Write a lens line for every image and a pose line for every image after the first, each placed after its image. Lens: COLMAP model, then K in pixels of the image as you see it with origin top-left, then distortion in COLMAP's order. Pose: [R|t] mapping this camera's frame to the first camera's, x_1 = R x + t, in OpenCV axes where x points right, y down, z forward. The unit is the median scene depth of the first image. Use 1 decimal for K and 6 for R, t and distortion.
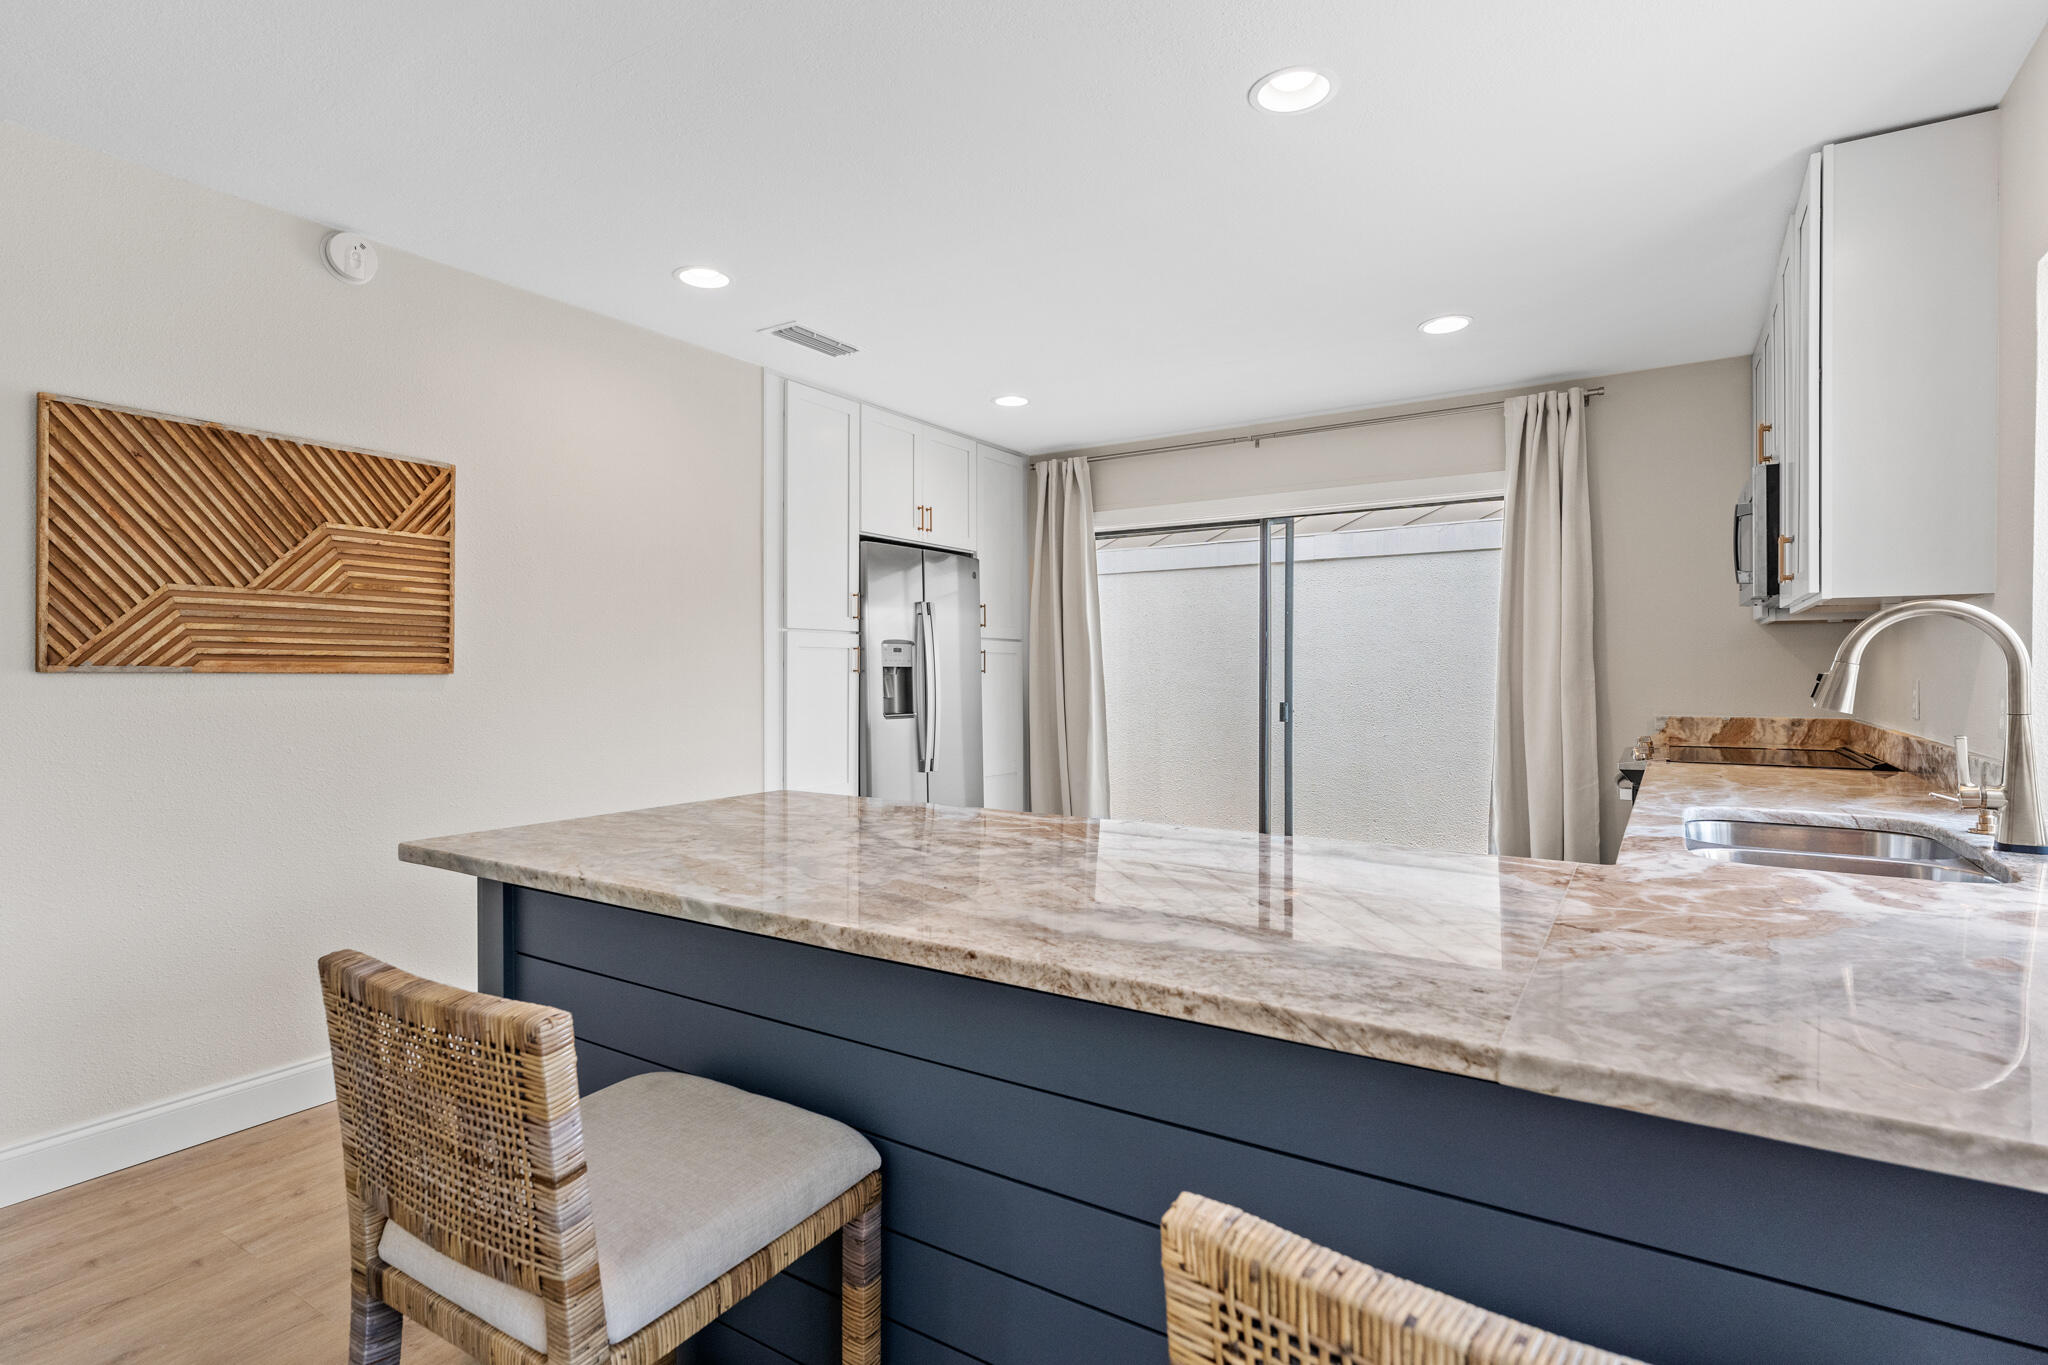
lens RADIAL K [[1044.9, 0, 1004.4], [0, 1044.9, 671.2], [0, 0, 1]] dist [0.011861, -0.001506]
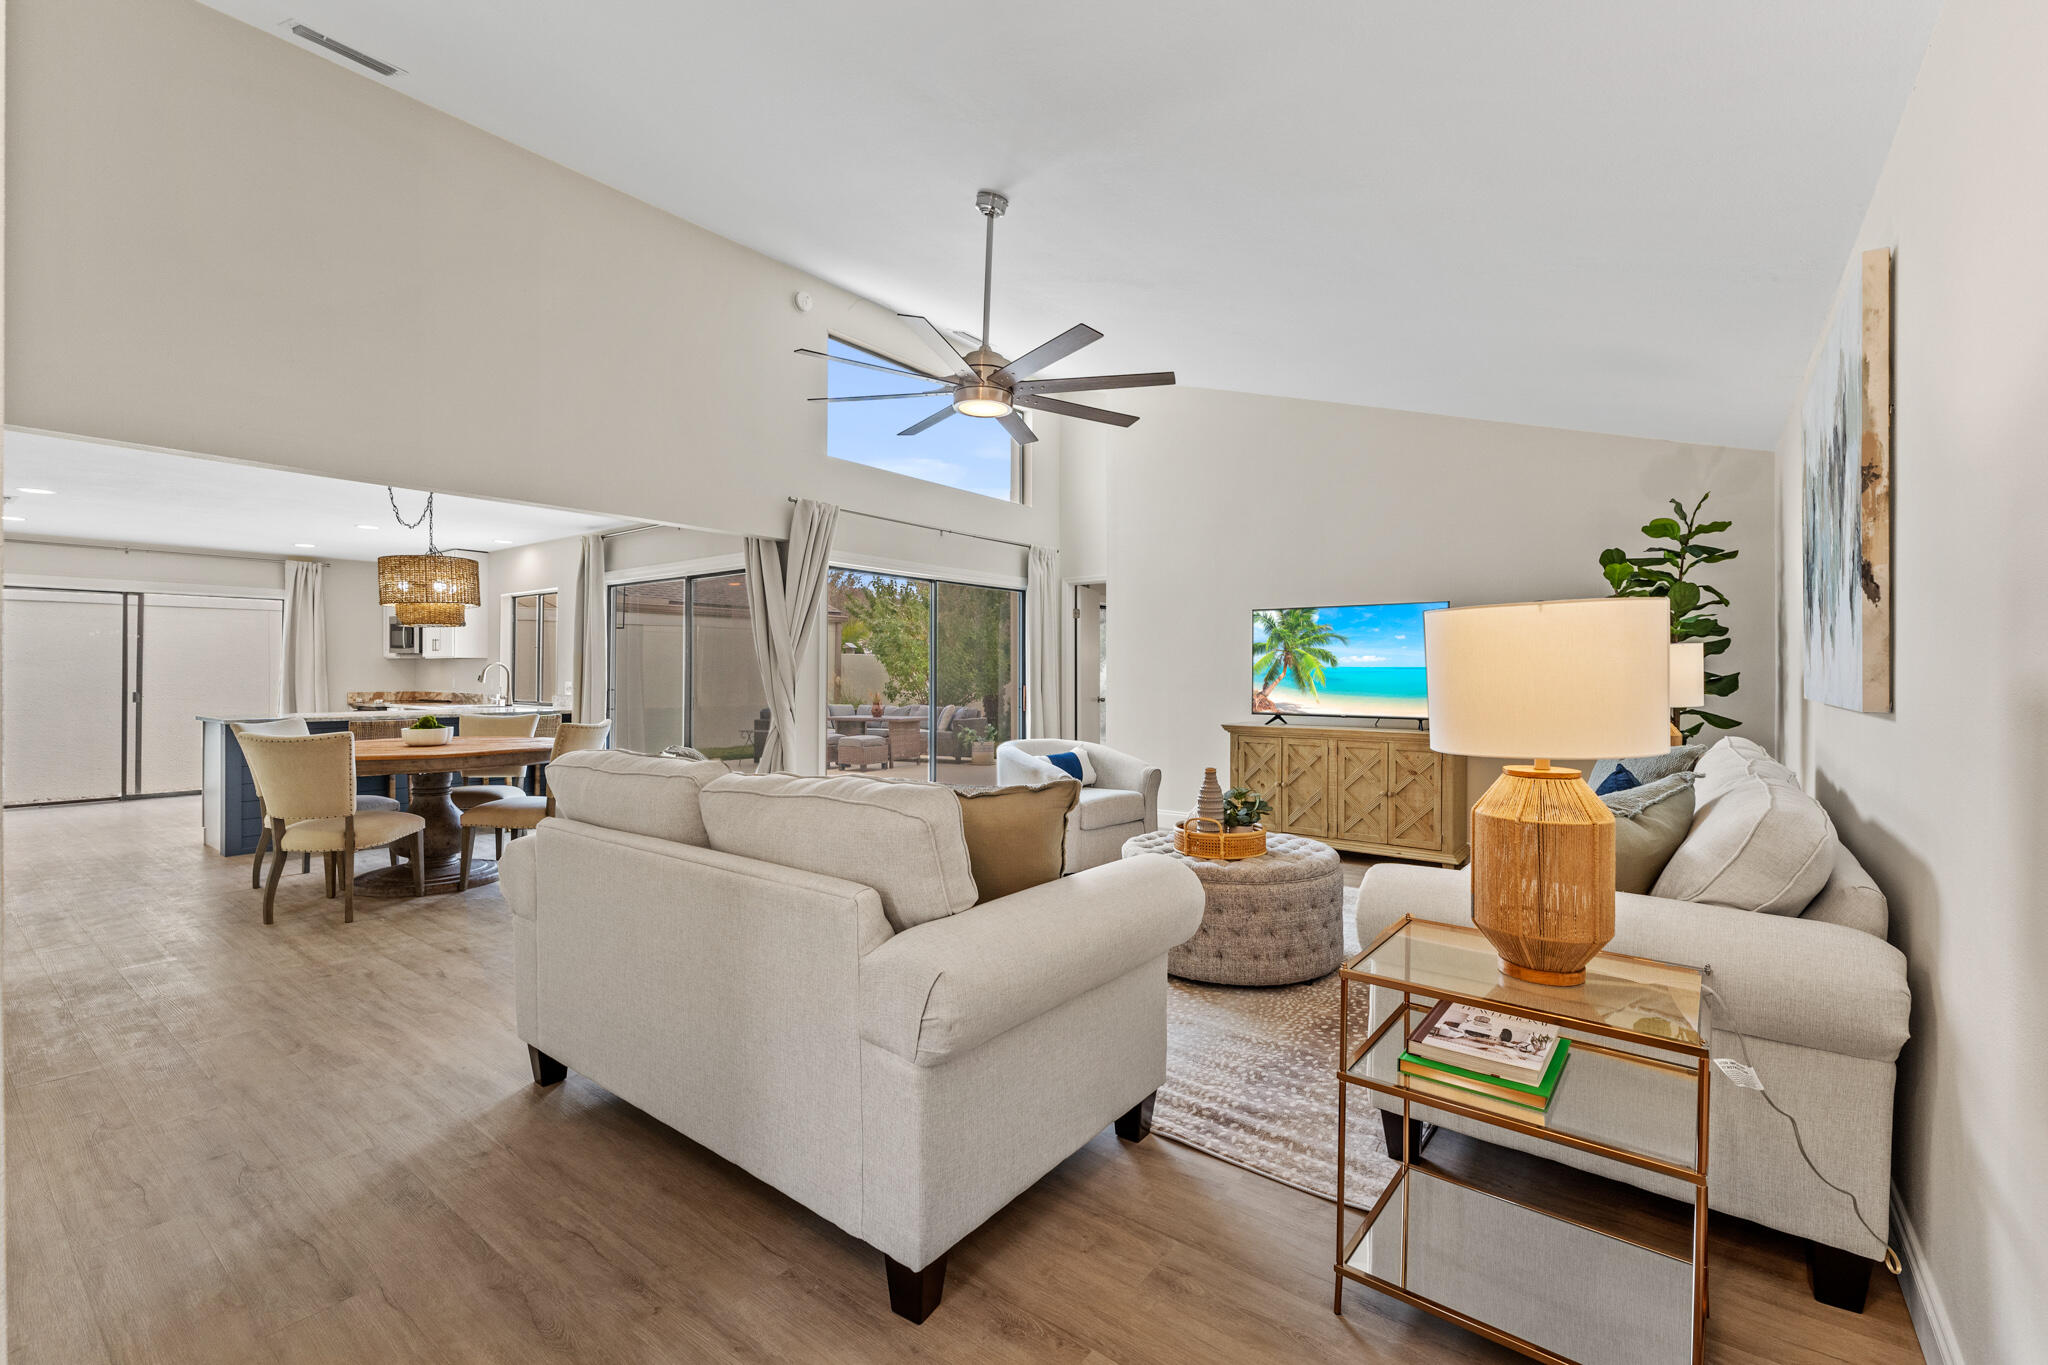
lens RADIAL K [[876.2, 0, 1015.8], [0, 876.2, 679.9], [0, 0, 1]] dist [-0.002152, -0.000174]
pose [[0.079228, -0.001806, 0.996855, -1.455377], [-0.003656, 0.999991, 0.002102, 0.000324], [-0.996850, -0.003811, 0.079220, -0.853145]]
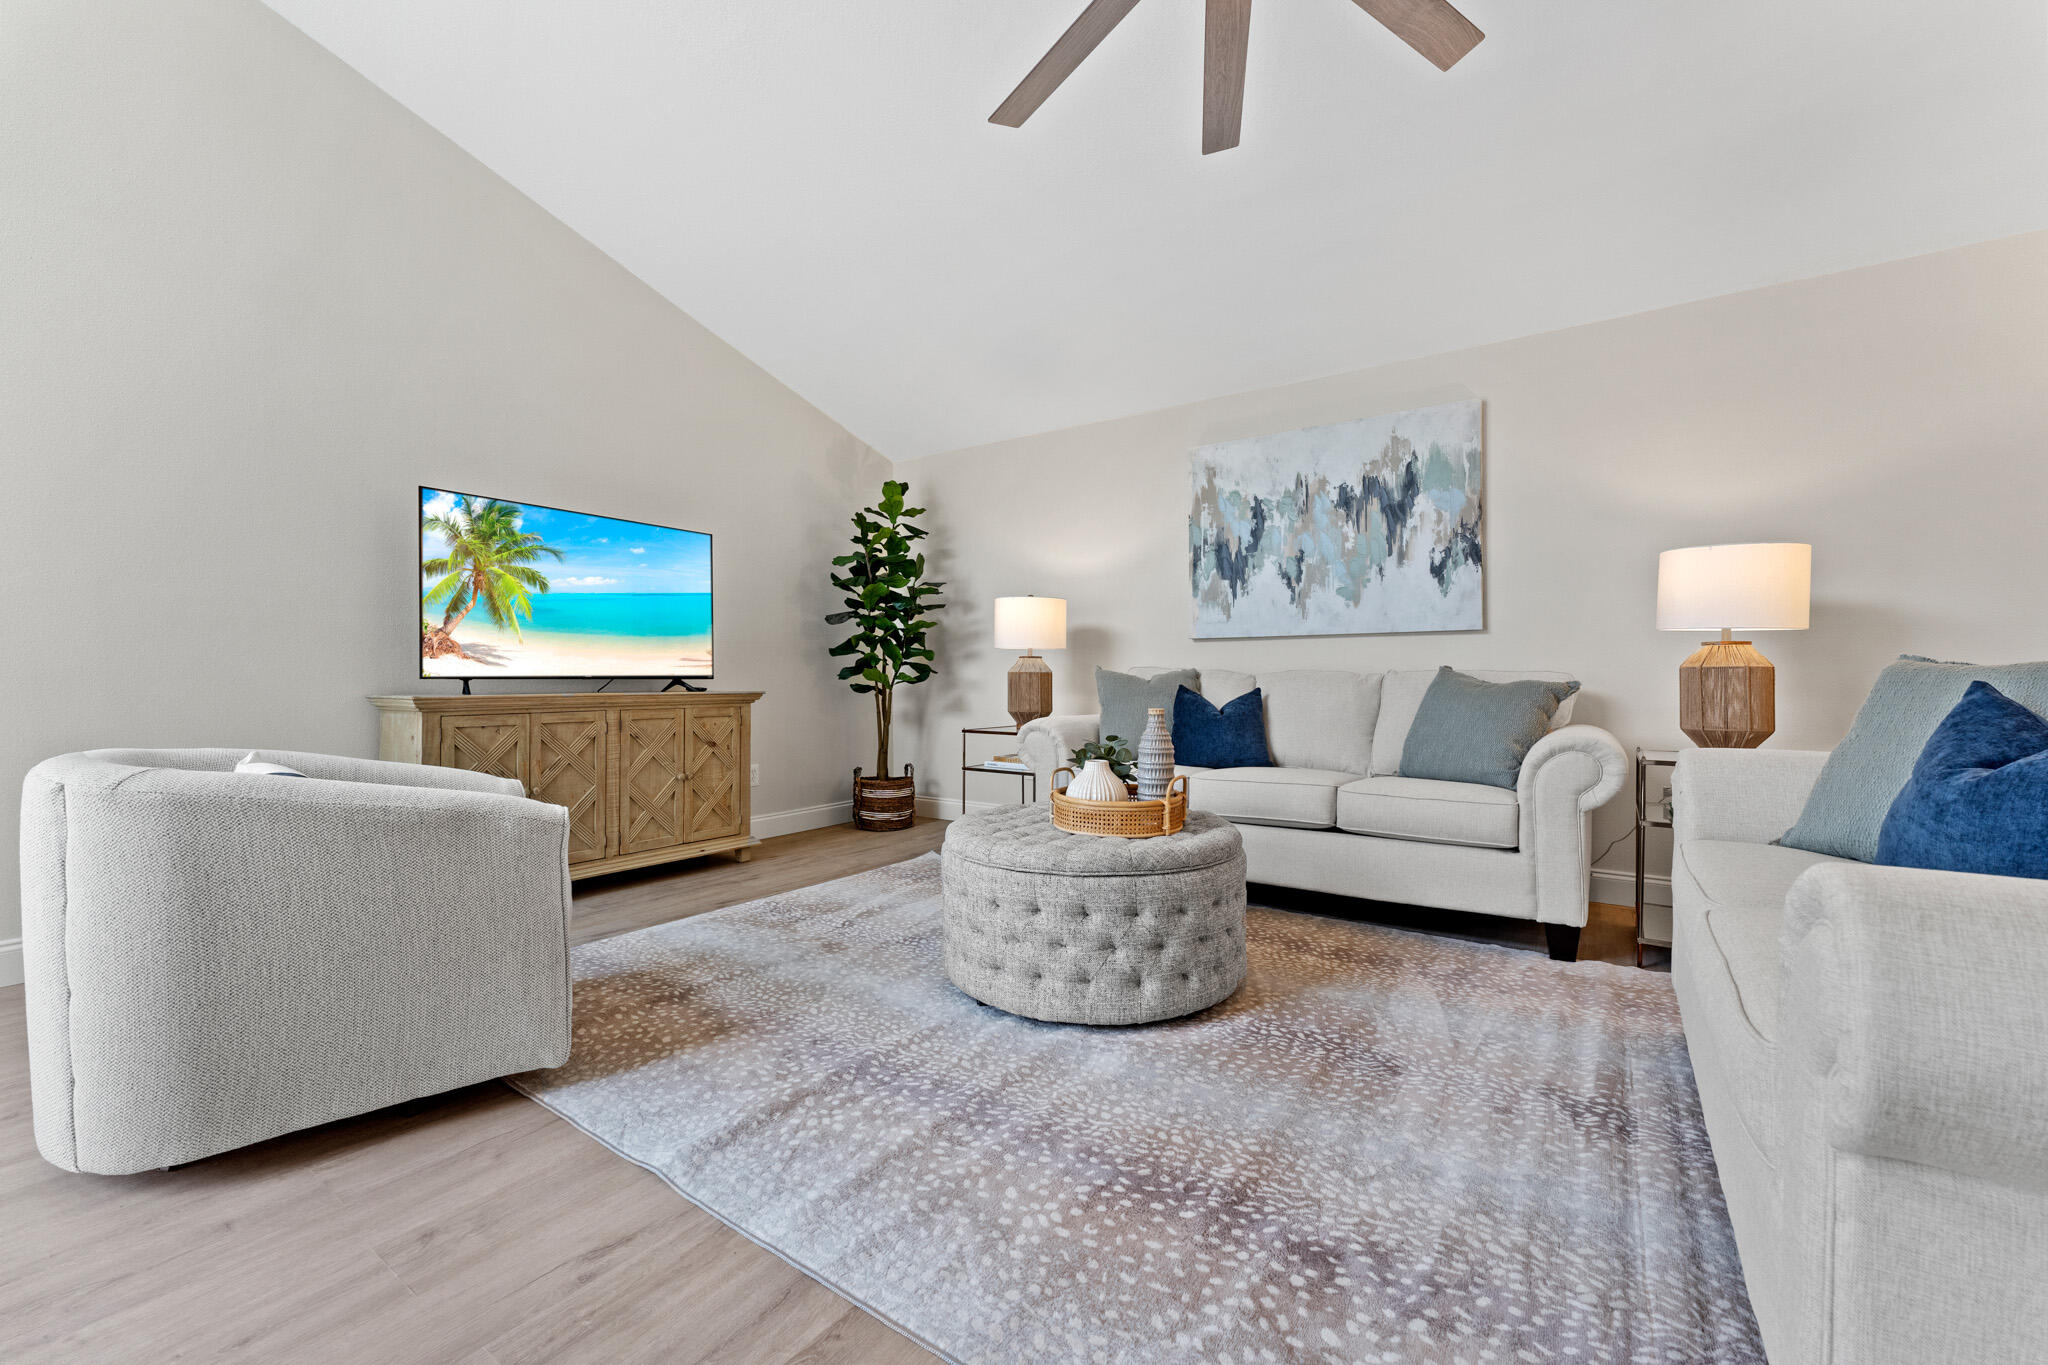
lens RADIAL K [[816.0, 0, 1023.4], [0, 816.0, 685.2], [0, 0, 1]] dist [-0.003128, -0.000999]
pose [[-0.999187, 0.007599, 0.039602, -0.519366], [0.007787, 0.999959, 0.004585, 0.067931], [-0.039565, 0.004889, -0.999205, -0.398891]]
